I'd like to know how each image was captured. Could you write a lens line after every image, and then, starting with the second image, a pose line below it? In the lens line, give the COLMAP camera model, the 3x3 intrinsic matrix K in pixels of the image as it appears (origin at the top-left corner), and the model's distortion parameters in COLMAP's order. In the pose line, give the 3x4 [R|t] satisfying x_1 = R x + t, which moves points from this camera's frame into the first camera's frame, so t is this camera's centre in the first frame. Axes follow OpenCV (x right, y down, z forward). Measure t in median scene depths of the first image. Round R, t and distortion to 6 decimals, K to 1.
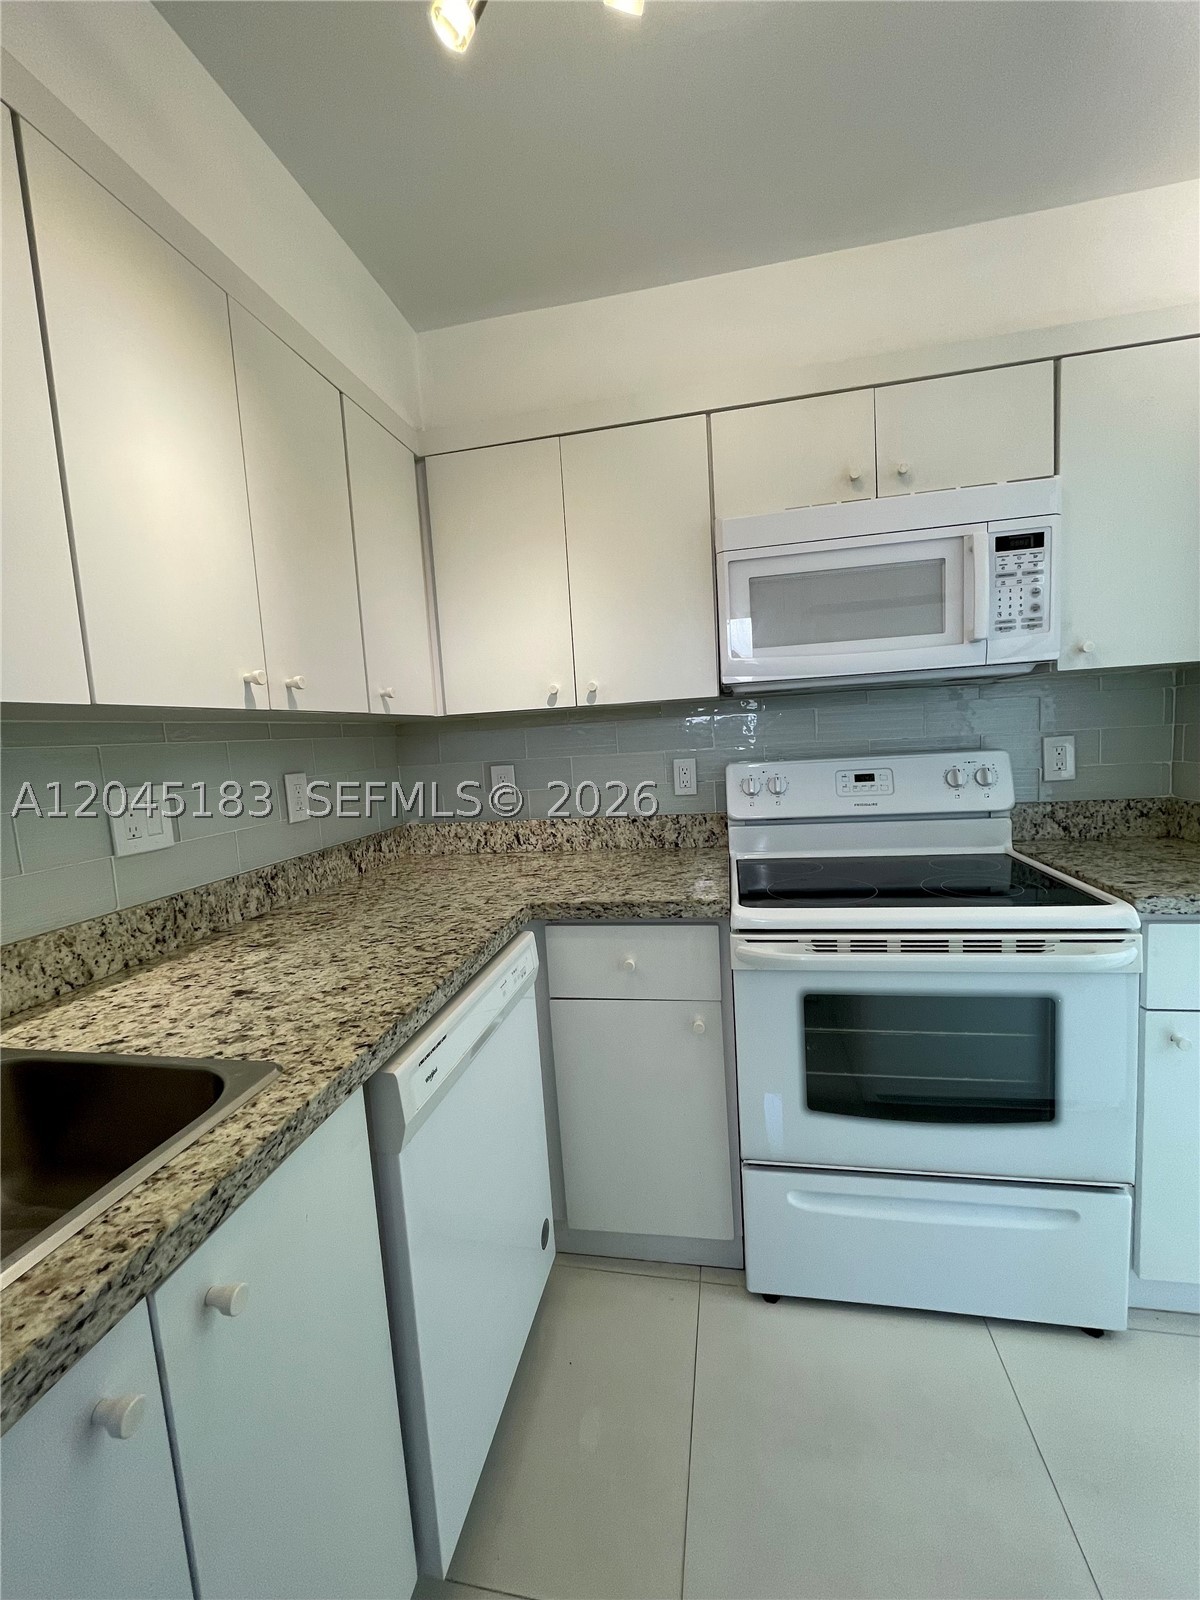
lens RADIAL K [[649.8, 0, 601.3], [0, 649.8, 804.2], [0, 0, 1]] dist [0.001275, -0.000100]
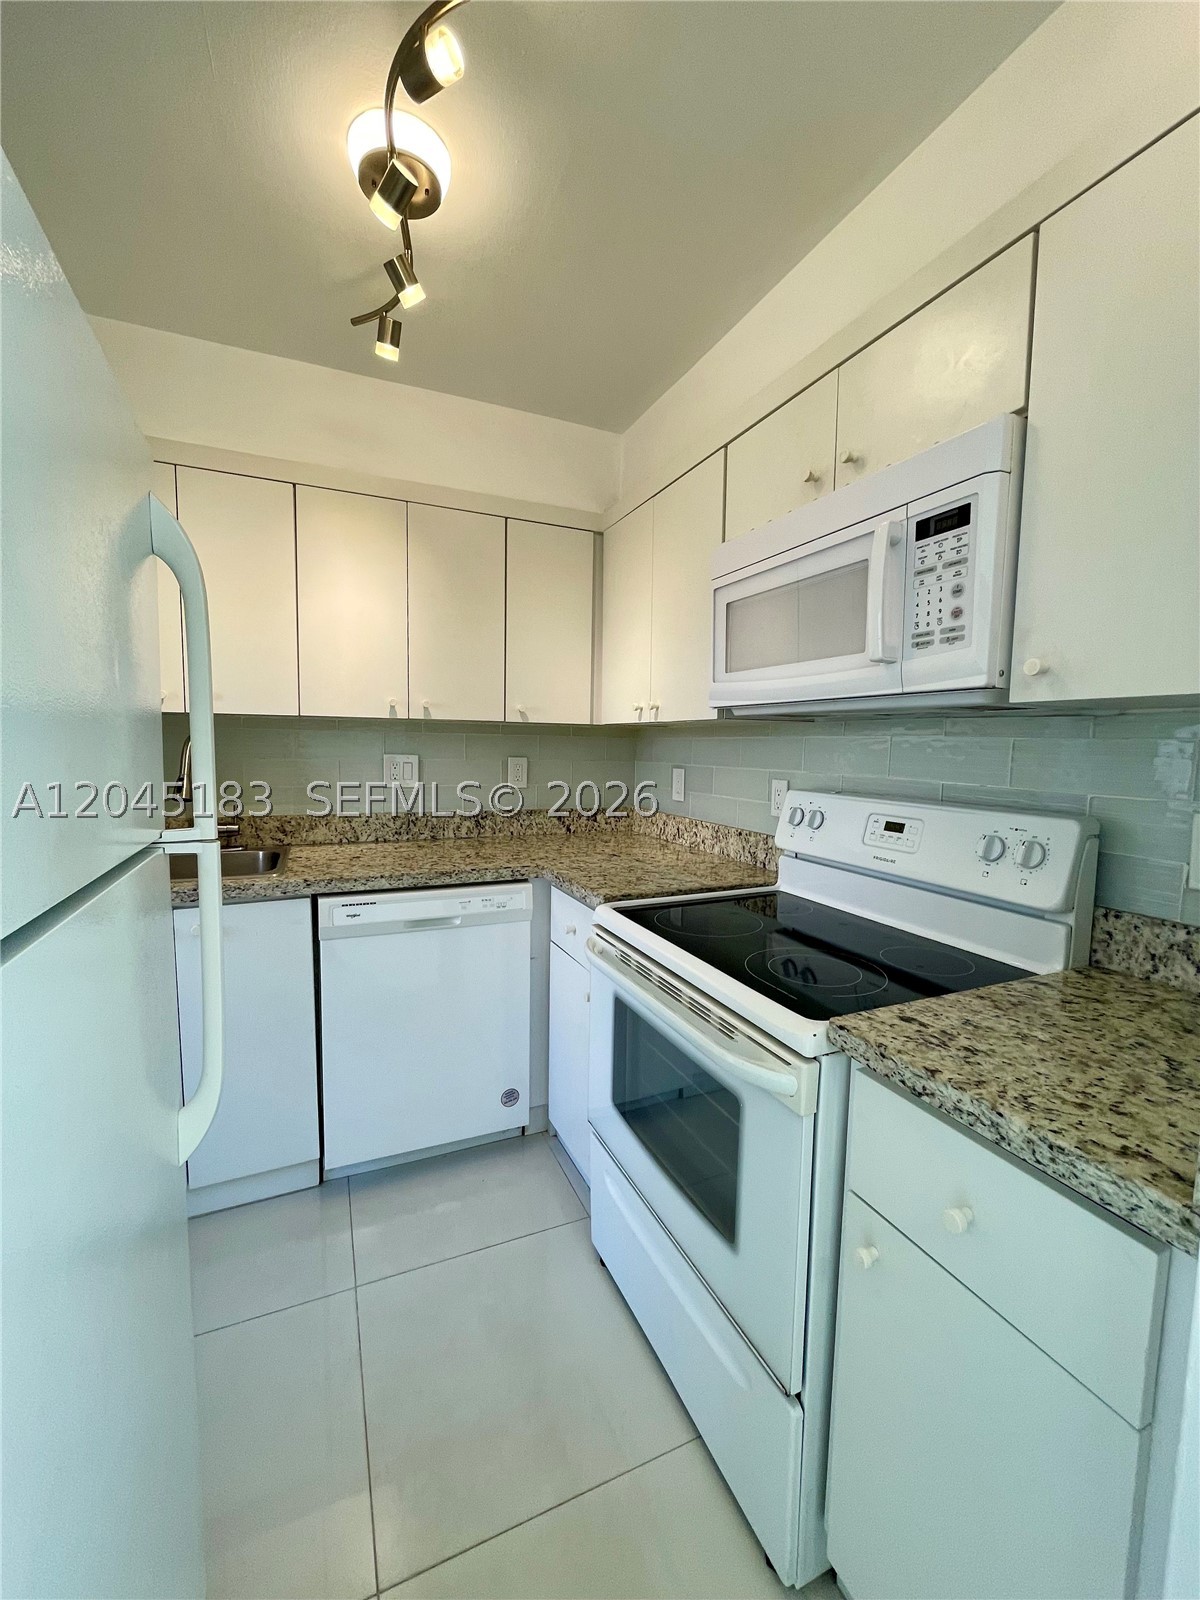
lens RADIAL K [[649.8, 0, 601.3], [0, 649.8, 804.2], [0, 0, 1]] dist [0.001275, -0.000100]
pose [[0.568044, 0.147203, -0.809727, 1.026872], [-0.140793, 0.986752, 0.080615, -0.099822], [0.810866, 0.068211, 0.581244, 0.292781]]
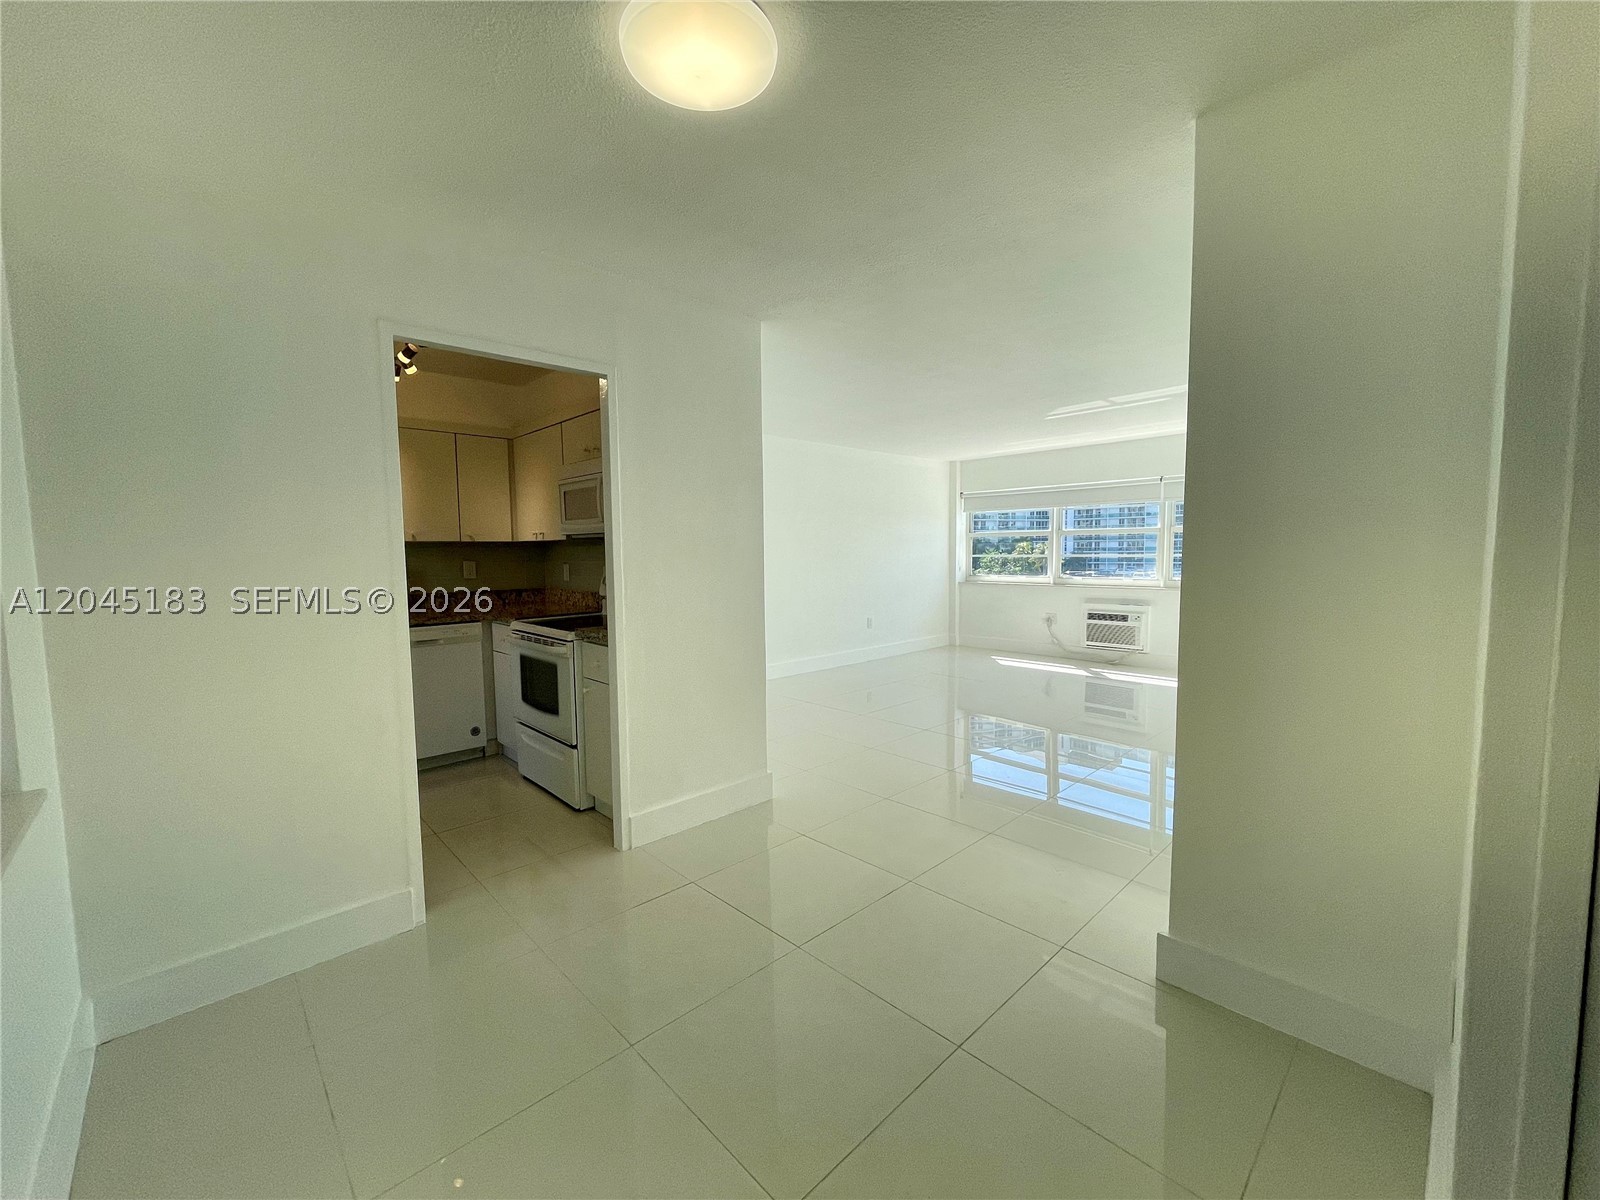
lens RADIAL K [[649.8, 0, 800.0], [0, 649.8, 600.0], [0, 0, 1]] dist [0.001275, -0.000100]
pose [[0.814726, 0.098614, -0.571400, 2.462030], [-0.101851, 0.994449, 0.026401, -0.108237], [0.570832, 0.036688, 0.820247, -0.476342]]
